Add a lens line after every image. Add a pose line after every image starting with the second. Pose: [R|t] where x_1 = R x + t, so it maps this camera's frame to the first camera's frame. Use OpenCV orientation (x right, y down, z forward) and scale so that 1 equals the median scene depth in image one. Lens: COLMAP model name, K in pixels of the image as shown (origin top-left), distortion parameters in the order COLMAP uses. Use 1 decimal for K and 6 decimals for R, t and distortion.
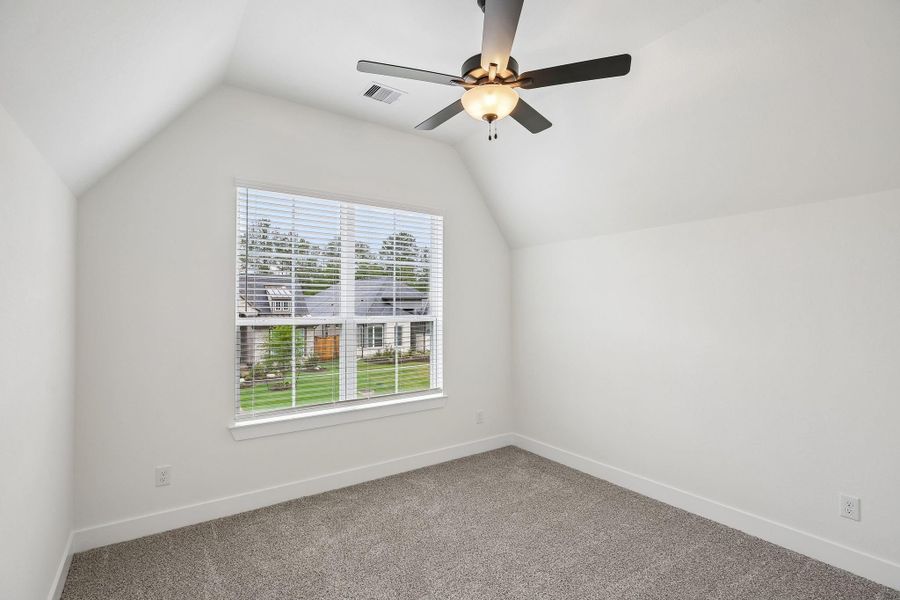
lens RADIAL K [[384.6, 0, 449.8], [0, 384.6, 309.0], [0, 0, 1]] dist [0.000024, 0.000139]
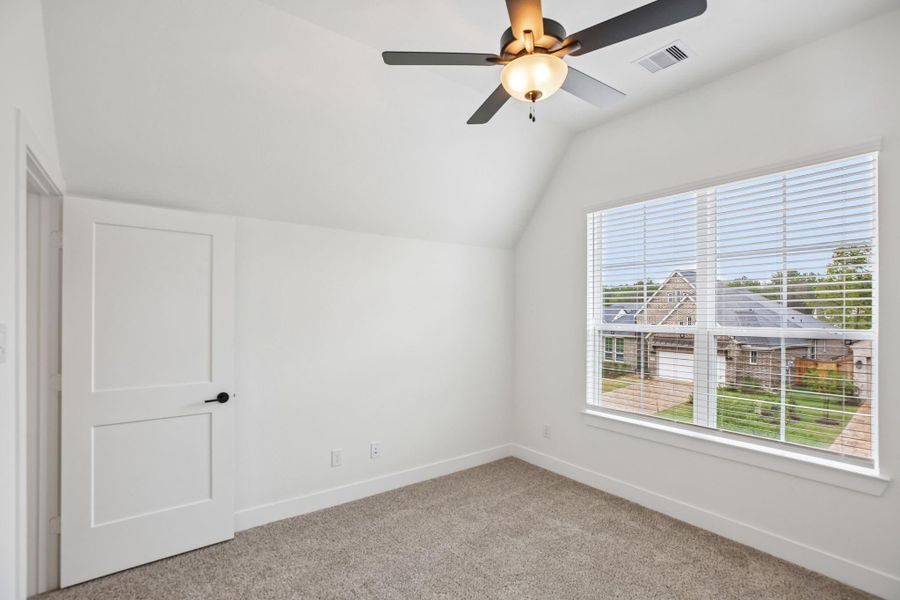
lens RADIAL K [[418.0, 0, 450.6], [0, 418.0, 312.5], [0, 0, 1]] dist [-0.001498, -0.000001]
pose [[0.094493, 0.001036, -0.995525, 0.706806], [-0.008147, 0.999967, 0.000267, -0.005051], [0.995492, 0.008085, 0.094498, 0.447531]]
